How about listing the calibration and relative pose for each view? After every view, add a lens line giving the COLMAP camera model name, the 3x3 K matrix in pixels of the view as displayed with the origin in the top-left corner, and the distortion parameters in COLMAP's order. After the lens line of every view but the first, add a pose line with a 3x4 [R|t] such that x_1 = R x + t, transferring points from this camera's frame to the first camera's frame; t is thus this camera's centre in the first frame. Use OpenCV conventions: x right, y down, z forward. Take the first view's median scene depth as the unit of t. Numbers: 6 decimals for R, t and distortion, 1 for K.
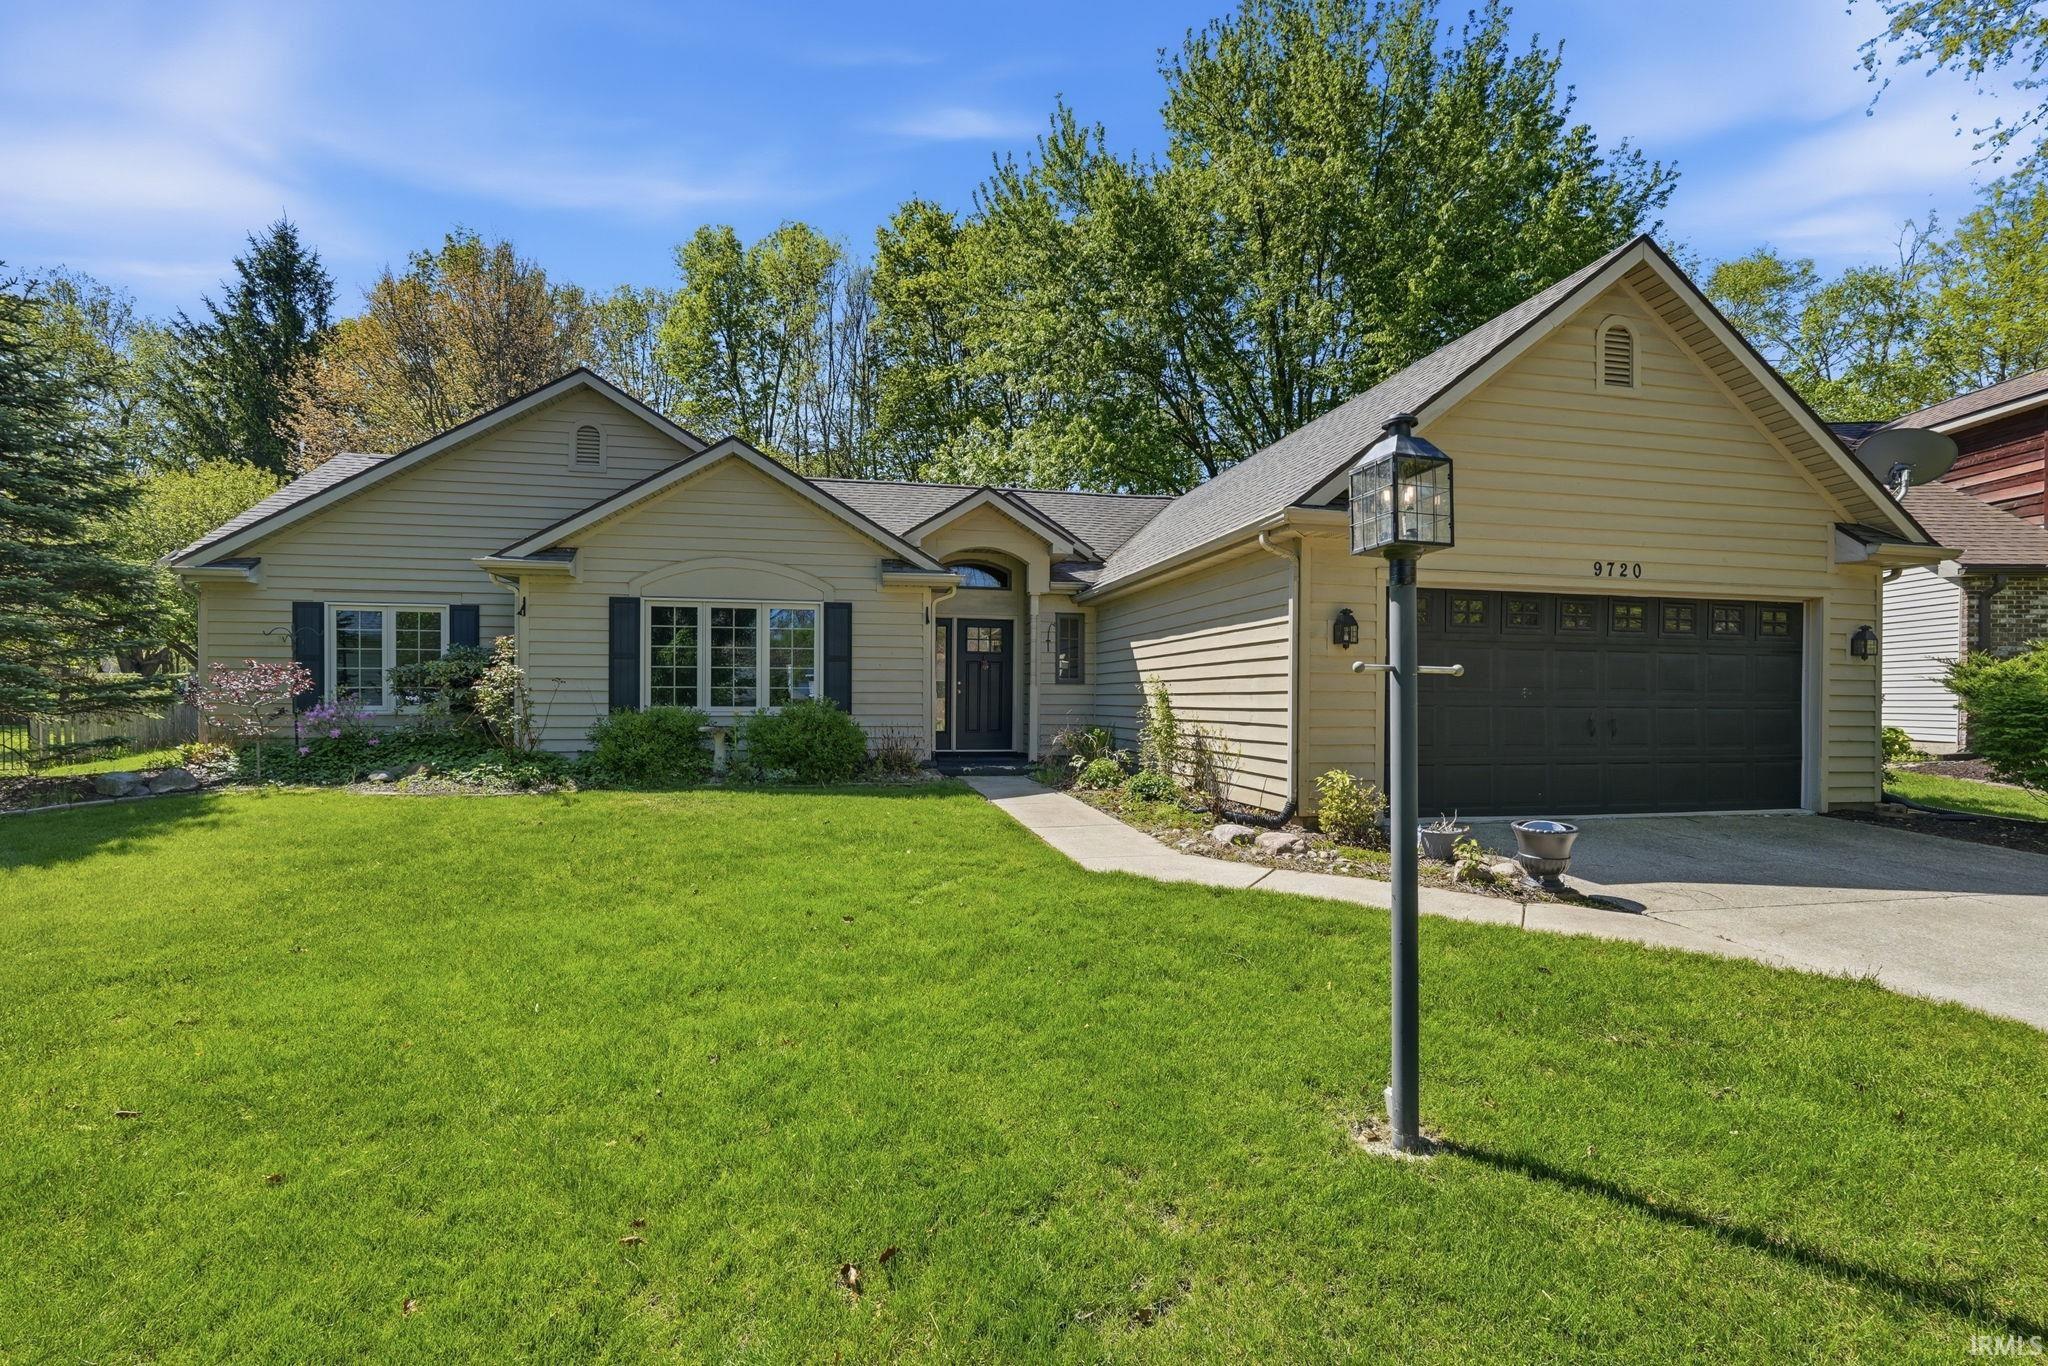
lens RADIAL K [[913.0, 0, 1023.9], [0, 913.0, 674.3], [0, 0, 1]] dist [-0.004967, 0.000662]
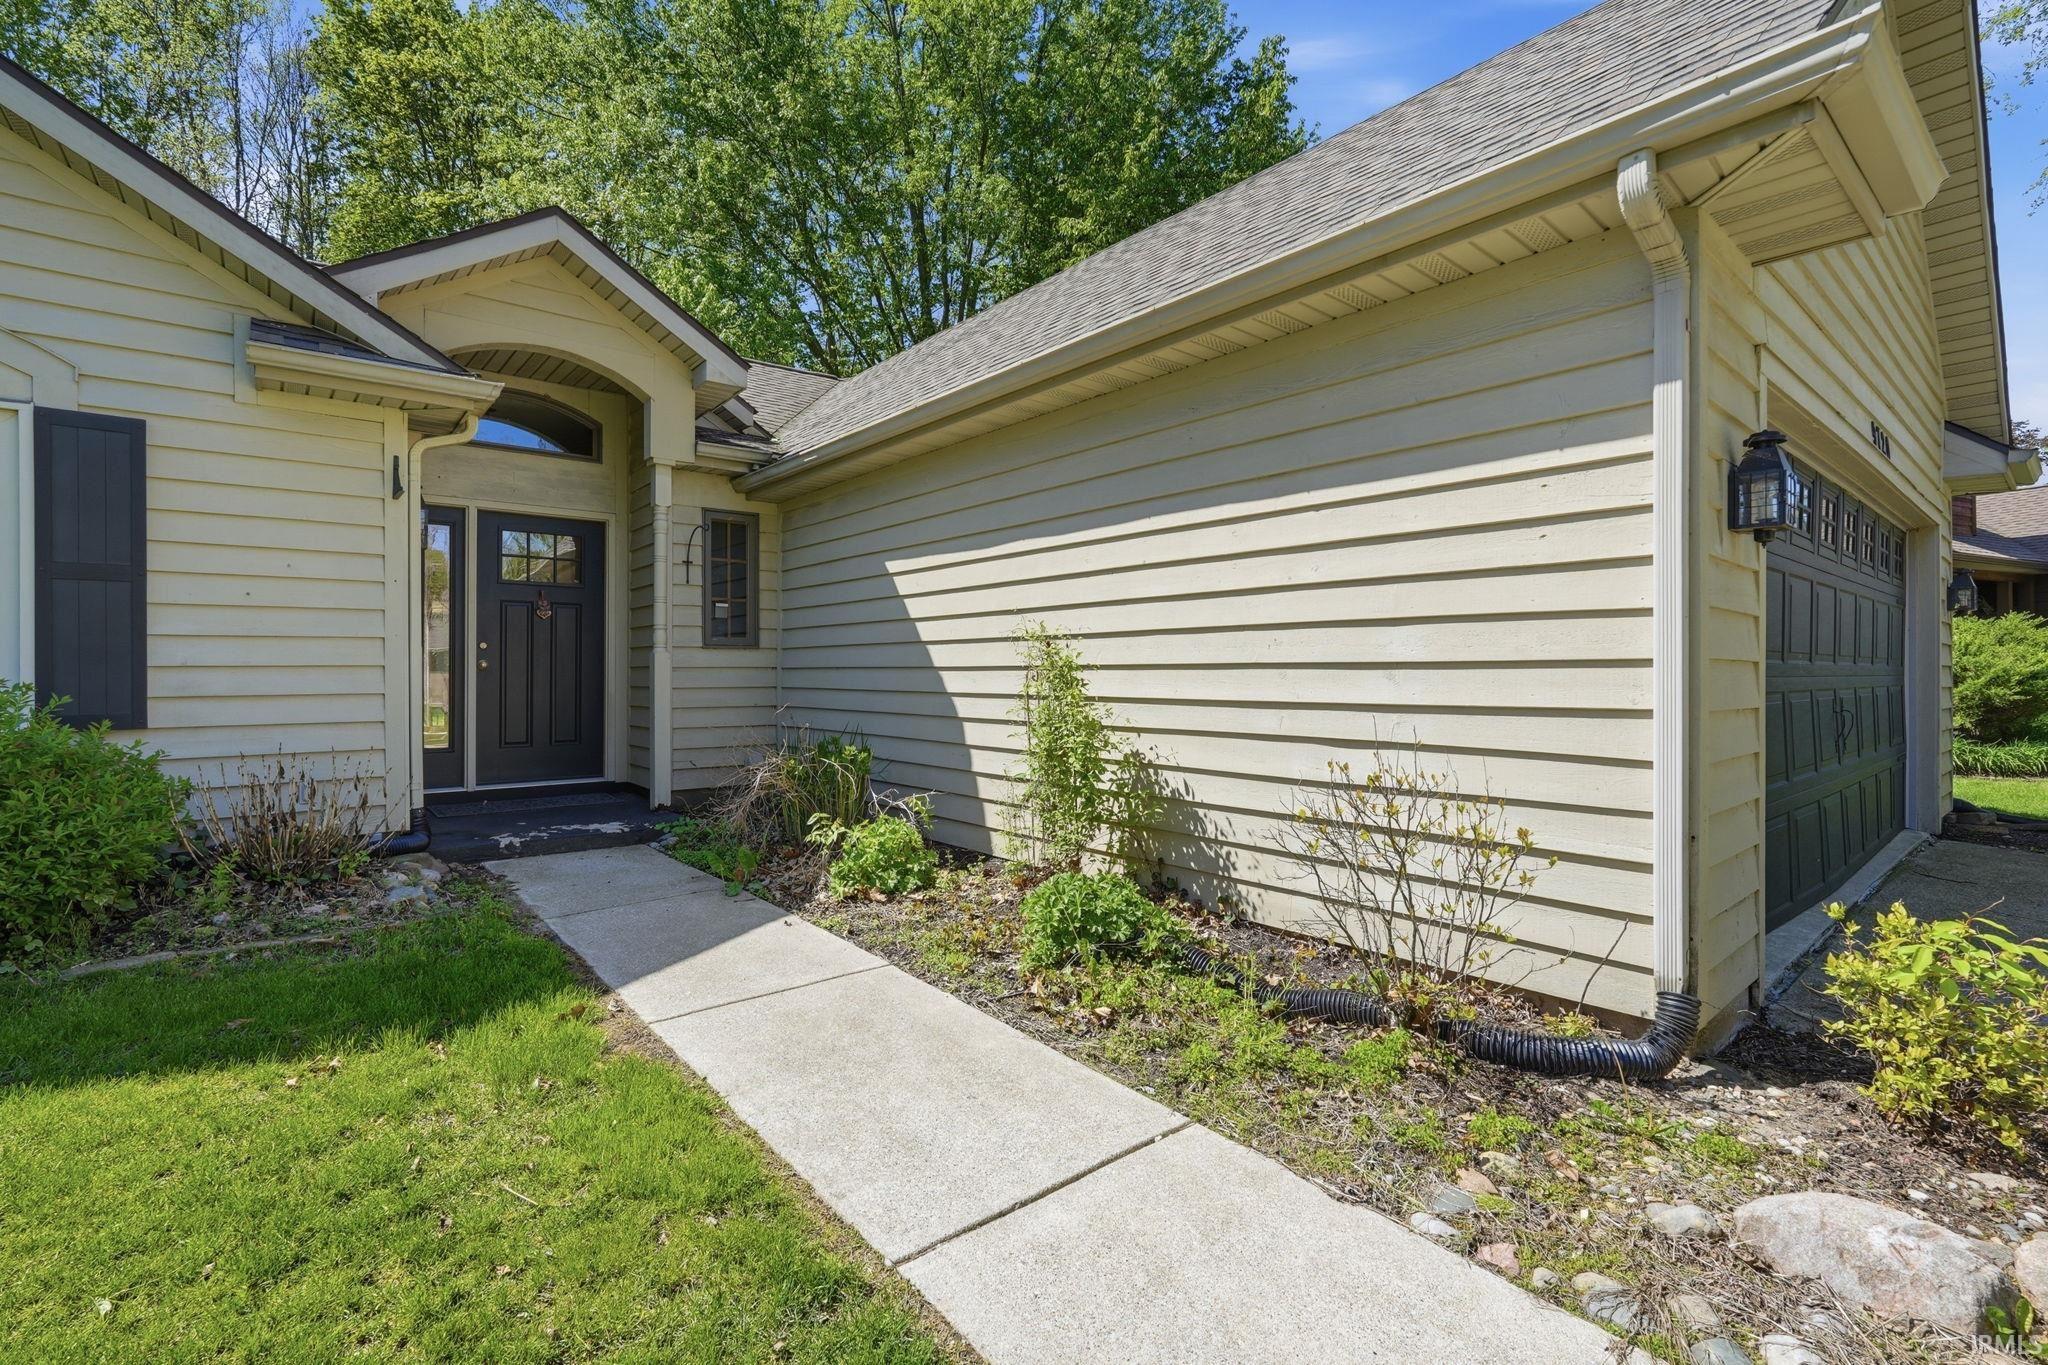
lens RADIAL K [[903.0, 0, 1025.6], [0, 903.0, 659.5], [0, 0, 1]] dist [-0.003619, 0.000212]
pose [[0.884612, -0.003426, 0.466316, -0.044116], [-0.004749, 0.999855, 0.016354, 0.008843], [-0.466304, -0.016681, 0.884467, 0.500602]]
